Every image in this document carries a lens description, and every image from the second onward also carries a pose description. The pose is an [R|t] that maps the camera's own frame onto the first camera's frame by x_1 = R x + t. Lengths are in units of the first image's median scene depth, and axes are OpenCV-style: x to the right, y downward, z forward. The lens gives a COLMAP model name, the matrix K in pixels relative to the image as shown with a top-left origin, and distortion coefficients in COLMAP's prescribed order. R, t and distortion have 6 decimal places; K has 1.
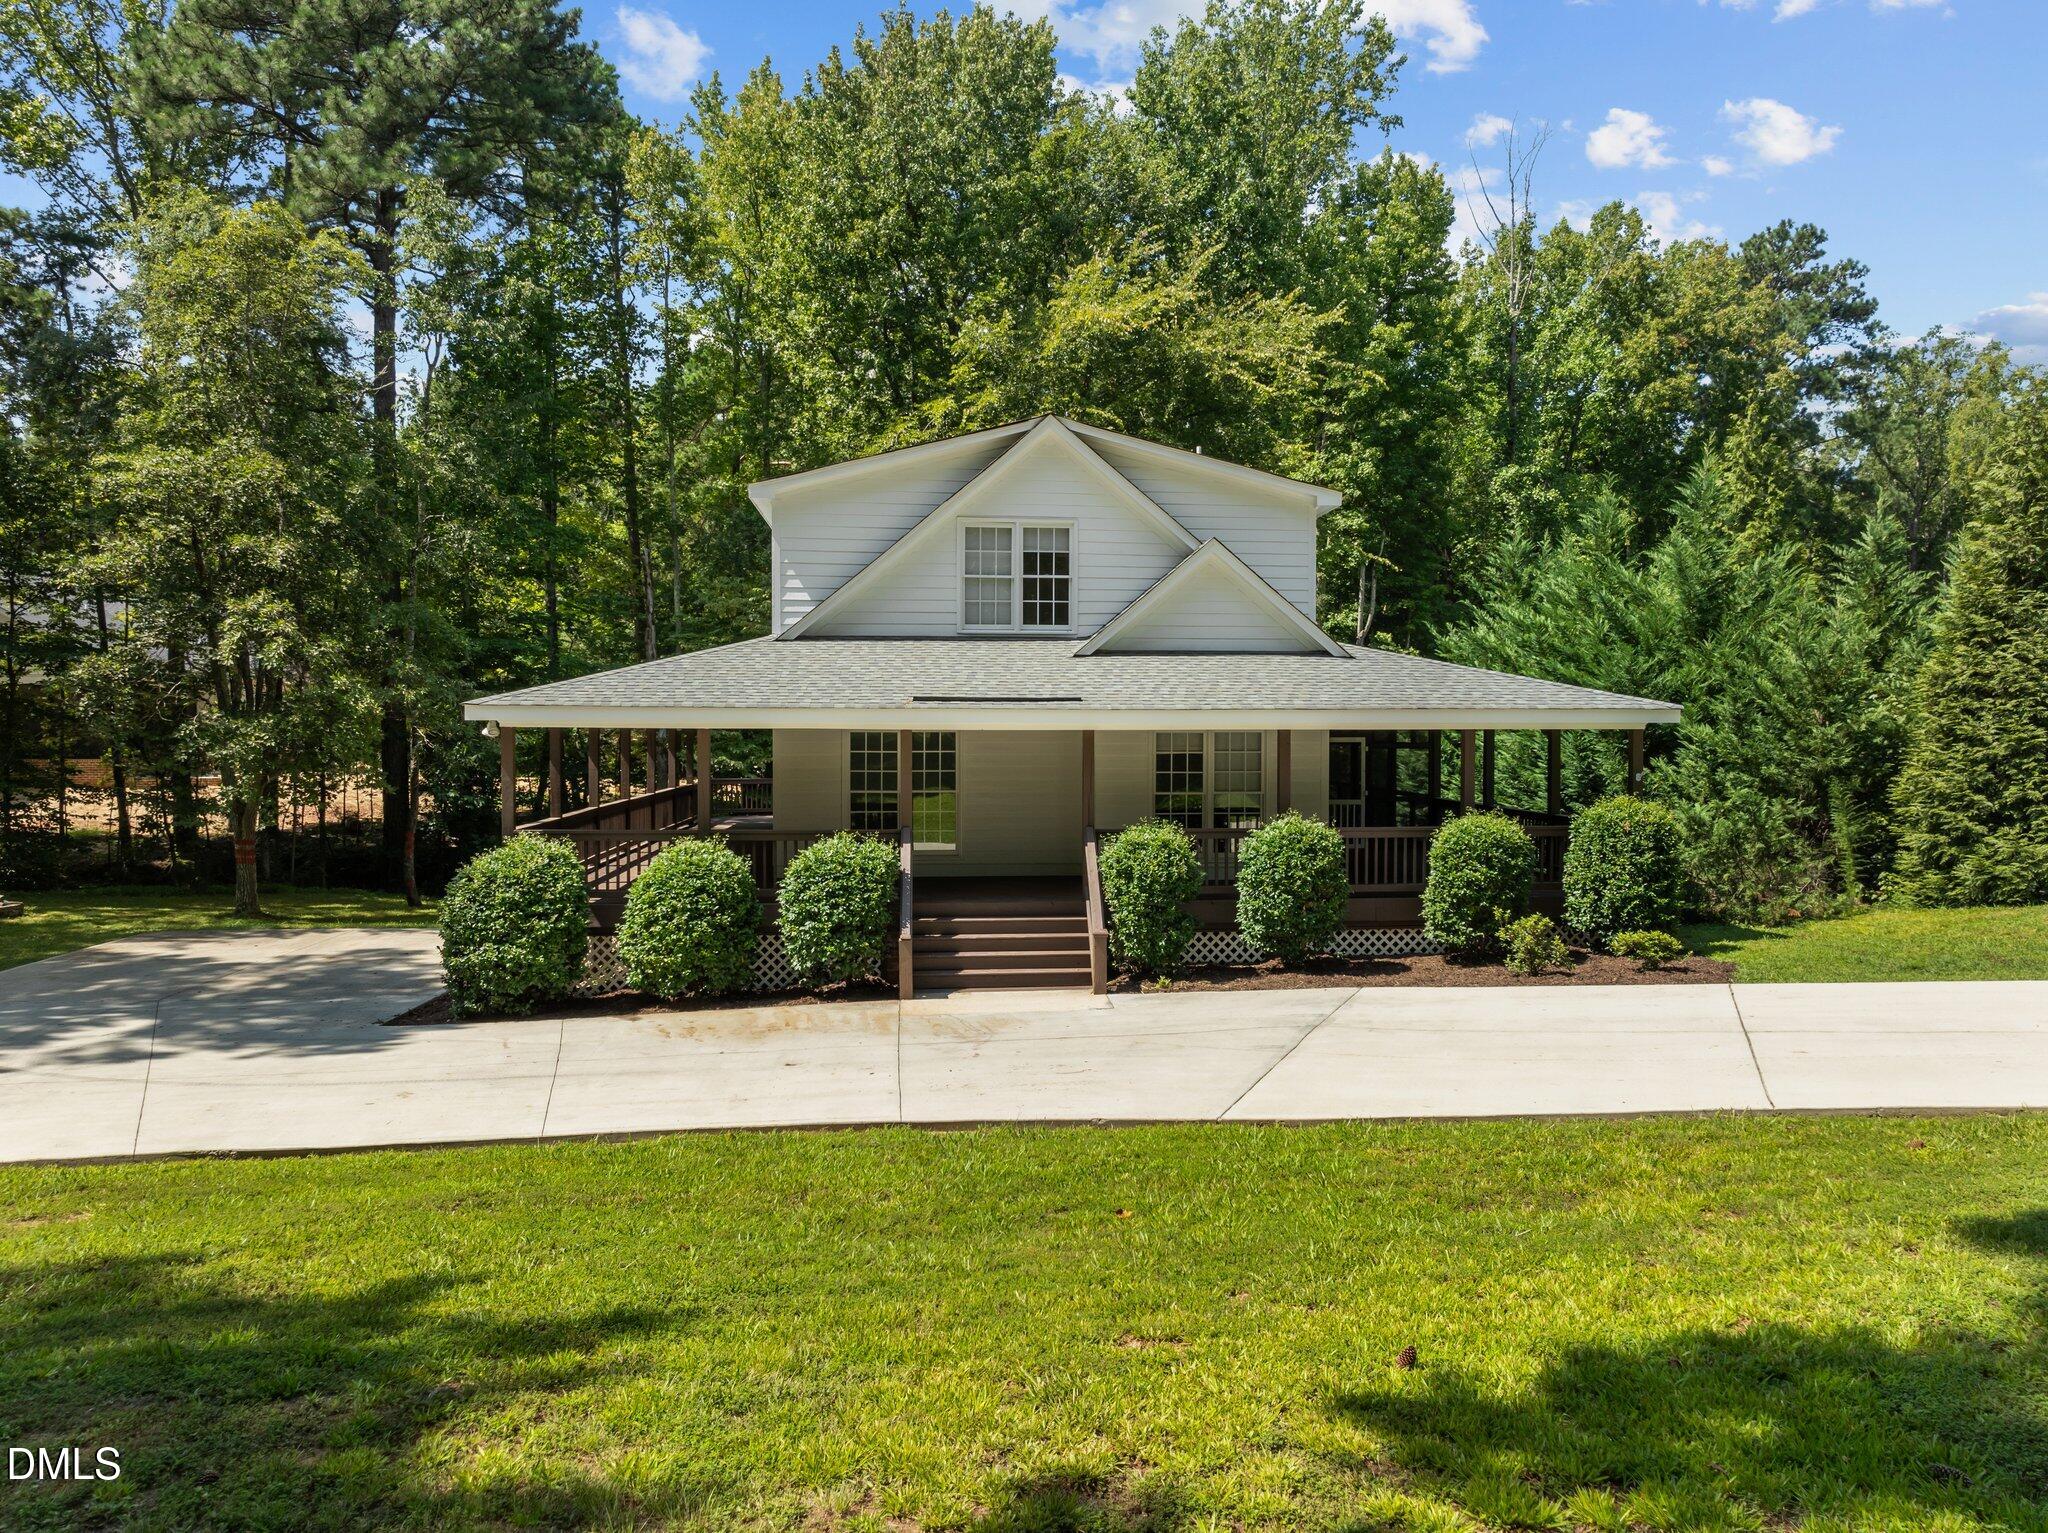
lens RADIAL K [[1412.6, 0, 1032.4], [0, 1412.6, 768.7], [0, 0, 1]] dist [-0.009673, -0.003923]
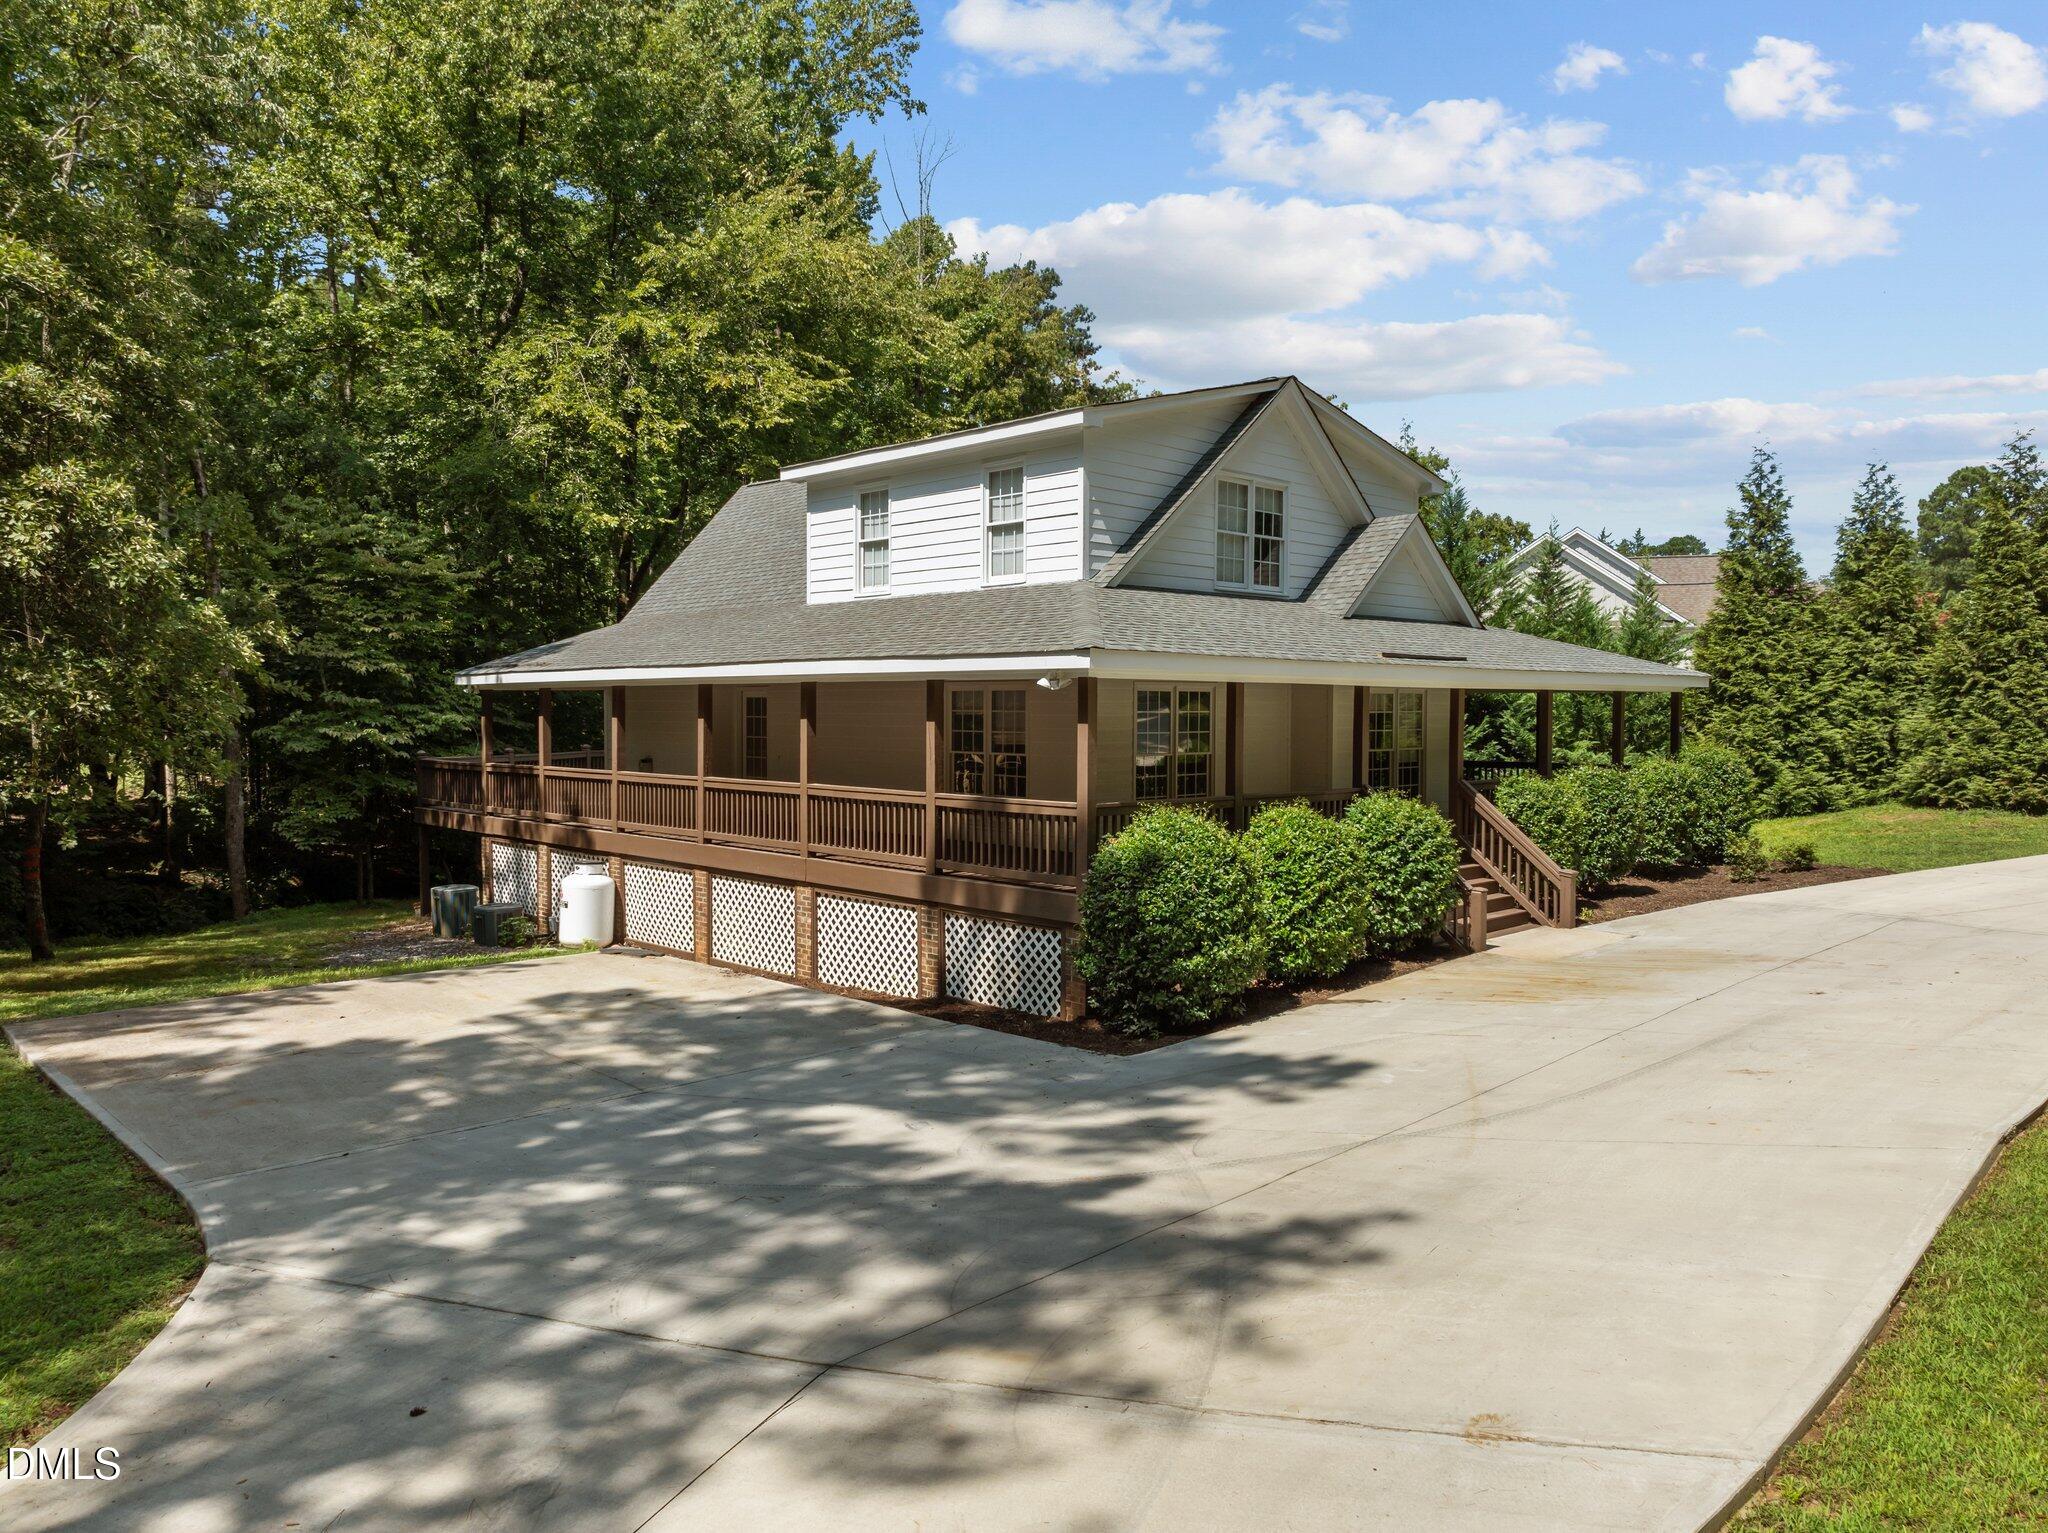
lens RADIAL K [[1457.4, 0, 1023.0], [0, 1457.4, 767.4], [0, 0, 1]] dist [-0.041986, -0.000421]
pose [[0.782002, -0.024965, 0.622775, -0.773819], [0.019371, 0.999688, 0.015751, 0.007498], [-0.622974, -0.000253, 0.782242, 0.301485]]
